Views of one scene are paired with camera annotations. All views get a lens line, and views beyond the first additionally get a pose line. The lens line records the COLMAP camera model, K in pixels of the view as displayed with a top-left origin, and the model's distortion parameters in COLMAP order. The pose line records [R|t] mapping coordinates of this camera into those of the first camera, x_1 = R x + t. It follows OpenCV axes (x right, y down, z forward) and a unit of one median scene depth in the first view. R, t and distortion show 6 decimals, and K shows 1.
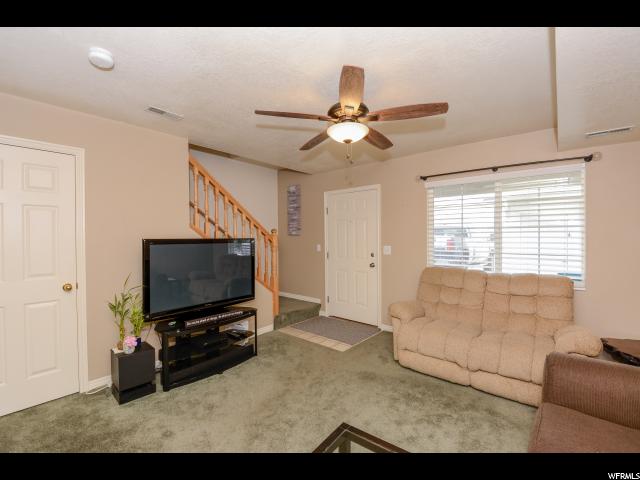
lens RADIAL K [[284.3, 0, 320.0], [0, 284.3, 240.0], [0, 0, 1]] dist [0.000468, -0.000010]
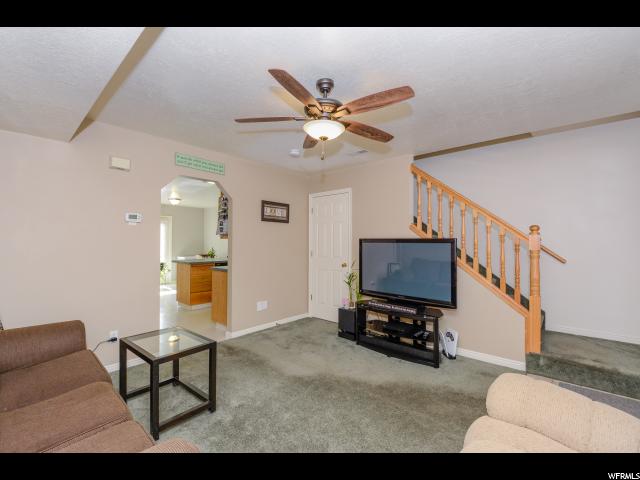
lens RADIAL K [[284.3, 0, 320.0], [0, 284.3, 240.0], [0, 0, 1]] dist [0.000468, -0.000010]
pose [[-0.039209, -0.001436, -0.999230, 0.804196], [-0.013691, 0.999906, -0.000900, 0.007361], [0.999137, 0.013646, -0.039225, 0.763904]]
